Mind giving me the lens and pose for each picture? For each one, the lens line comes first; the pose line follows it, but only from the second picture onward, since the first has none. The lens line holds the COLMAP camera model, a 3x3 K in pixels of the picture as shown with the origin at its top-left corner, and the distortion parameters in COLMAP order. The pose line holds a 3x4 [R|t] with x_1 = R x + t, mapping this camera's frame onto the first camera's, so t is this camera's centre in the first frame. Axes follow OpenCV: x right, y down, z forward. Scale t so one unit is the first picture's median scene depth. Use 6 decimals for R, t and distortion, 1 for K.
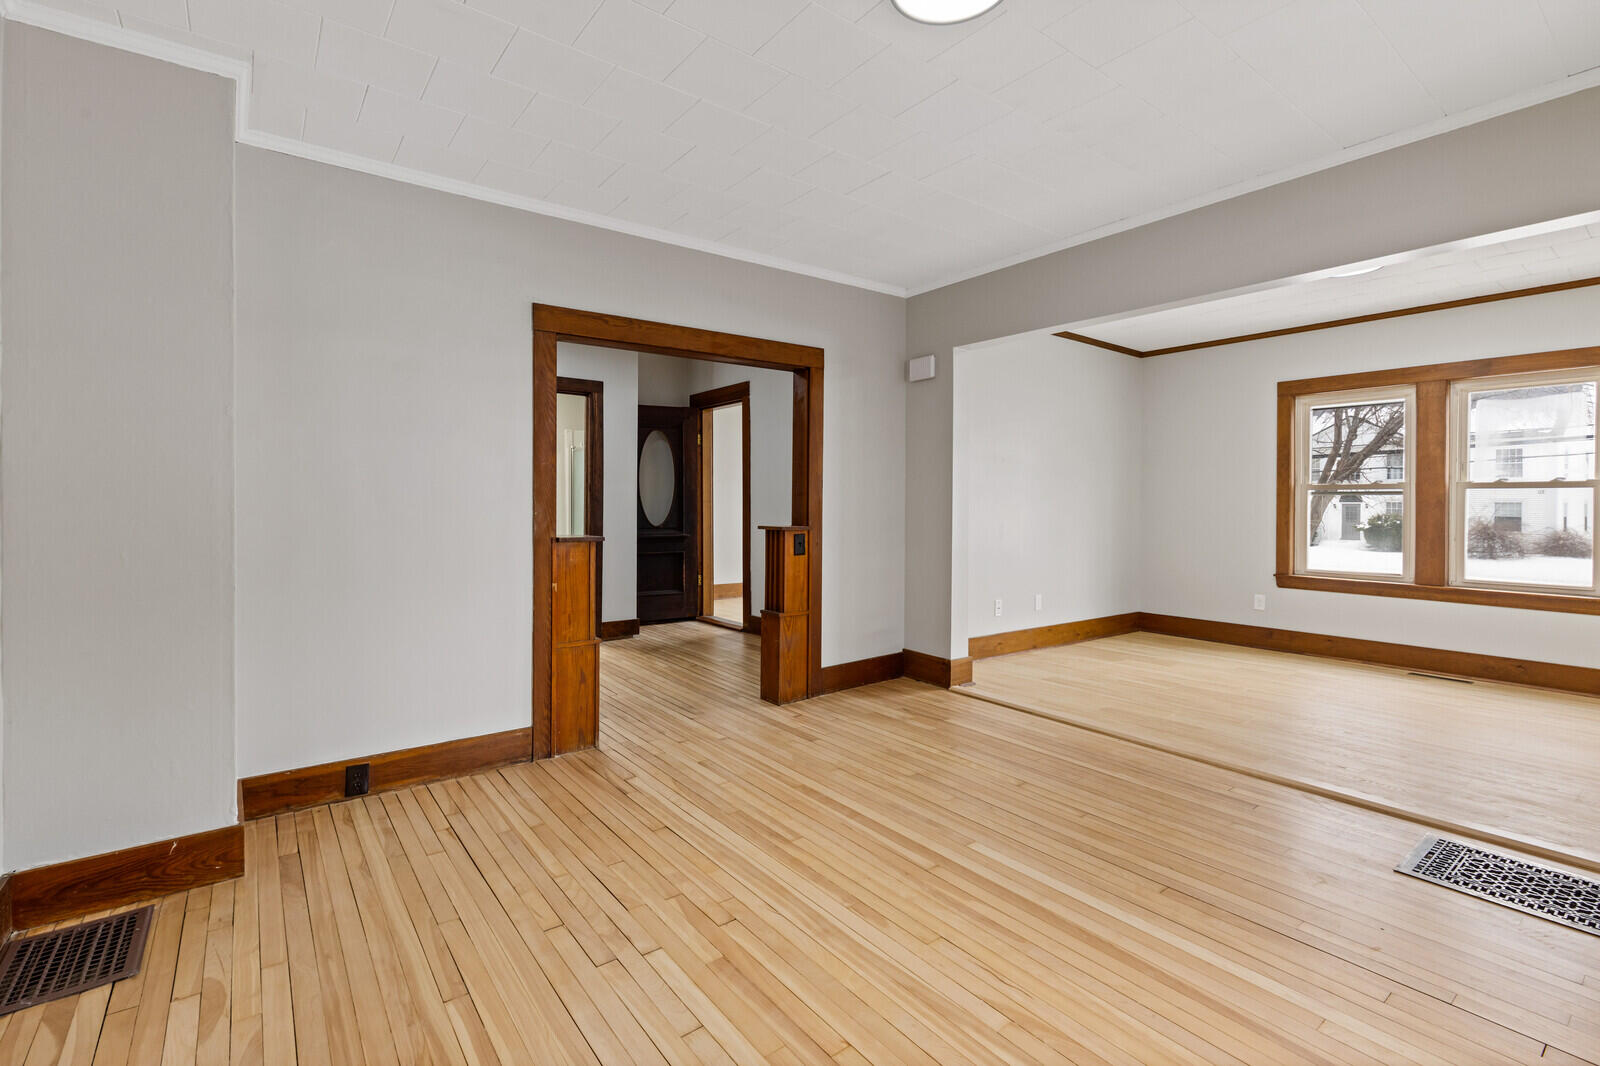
lens RADIAL K [[731.9, 0, 791.3], [0, 731.9, 505.8], [0, 0, 1]] dist [0.002467, 0.000240]
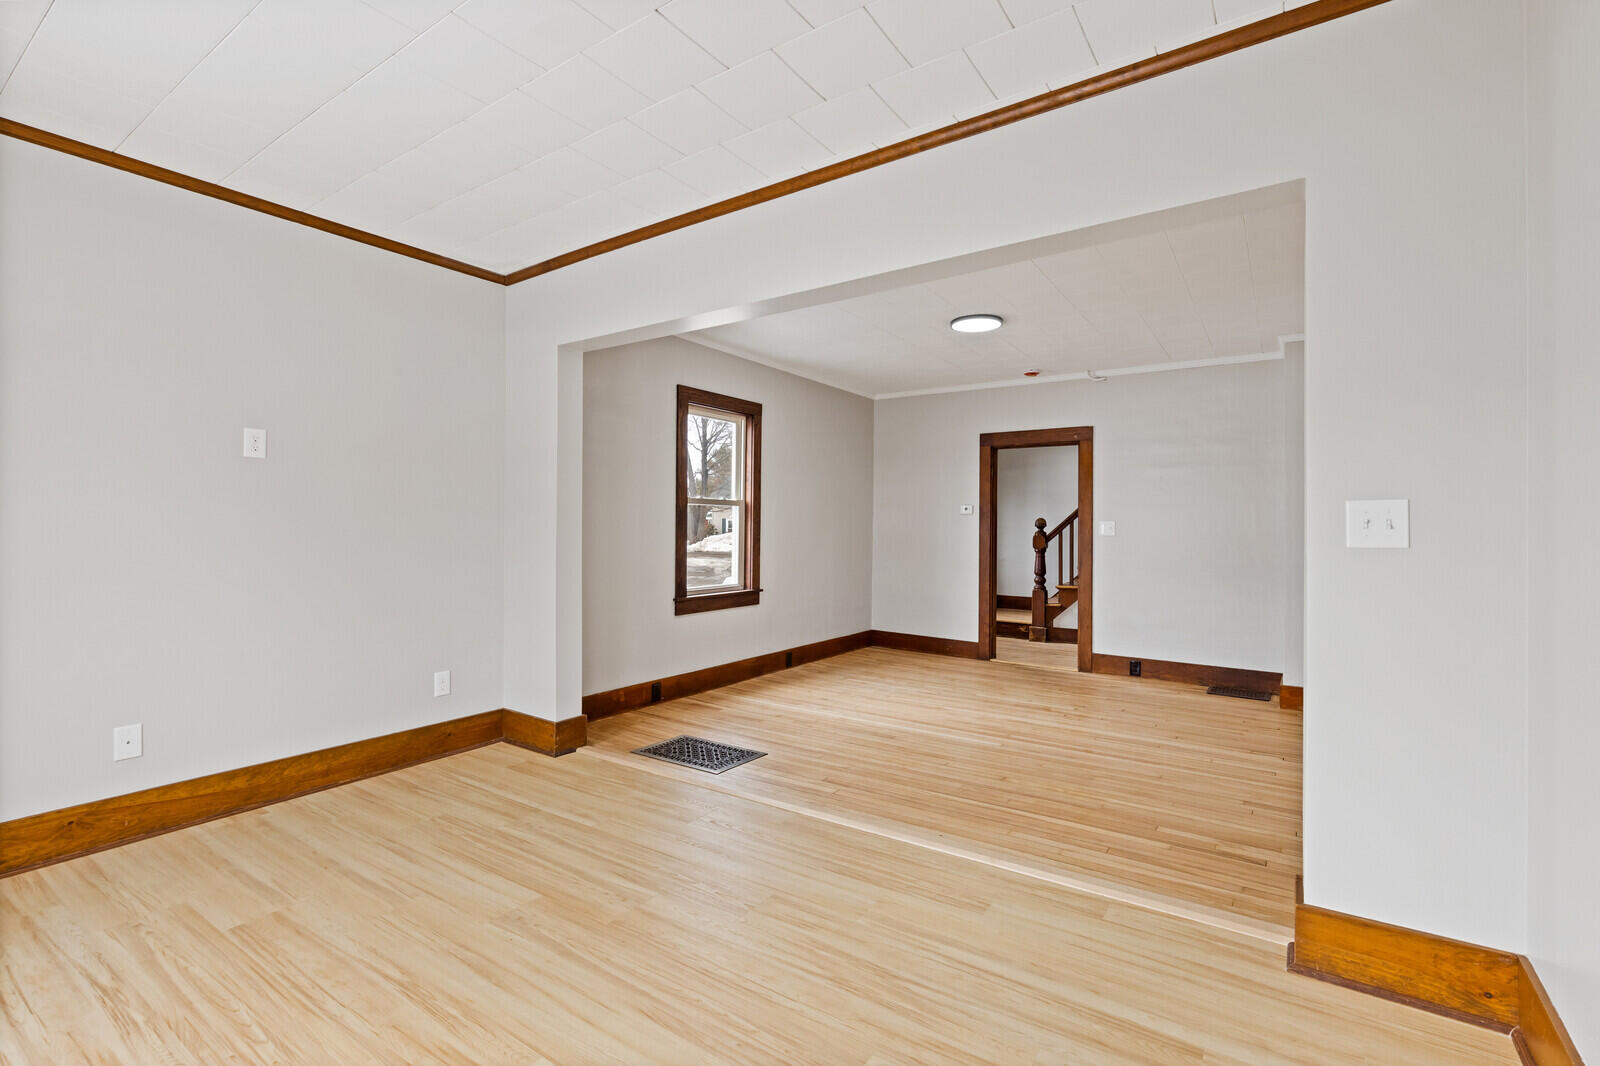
lens RADIAL K [[720.6, 0, 798.1], [0, 720.6, 521.0], [0, 0, 1]] dist [0.002179, -0.001076]
pose [[-0.945104, -0.013451, -0.326494, 0.985782], [-0.012421, 0.999909, -0.005239, -0.013045], [0.326535, -0.000896, -0.945185, 1.946845]]
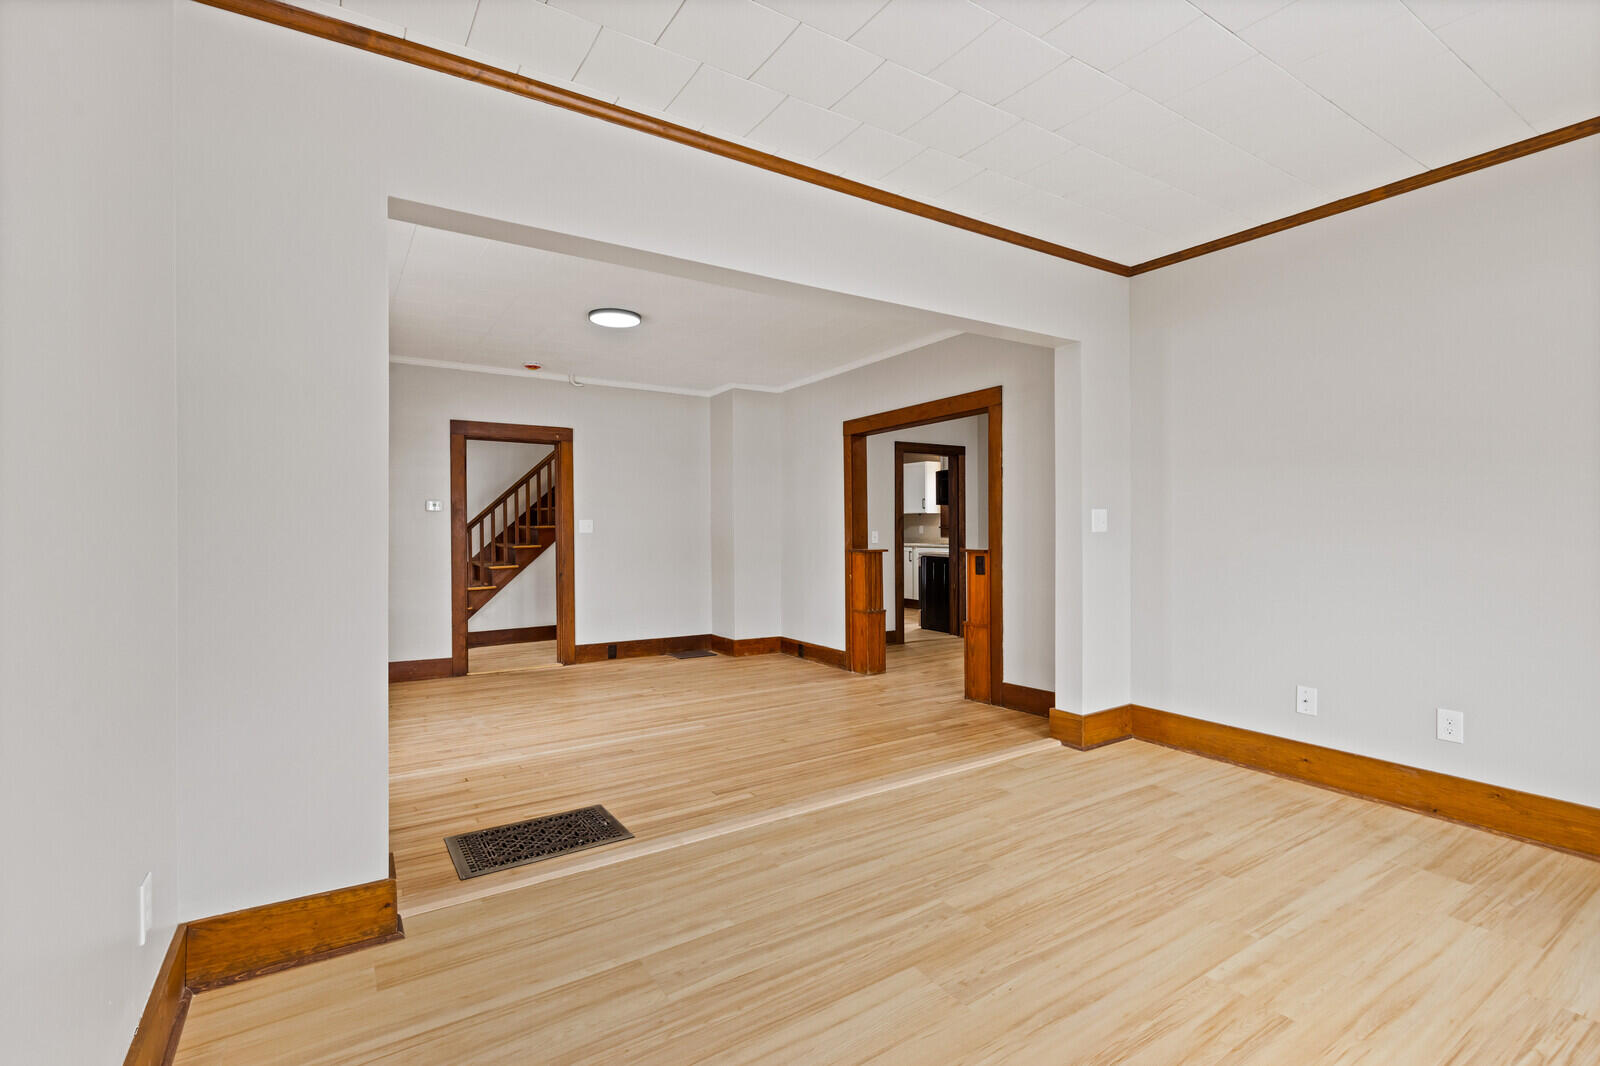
lens RADIAL K [[721.0, 0, 796.6], [0, 721.0, 527.9], [0, 0, 1]] dist [0.001949, -0.000250]
pose [[-0.069811, -0.003809, -0.997553, 1.608139], [-0.000471, 0.999993, -0.003785, -0.000948], [0.997560, 0.000206, -0.069812, 1.106337]]
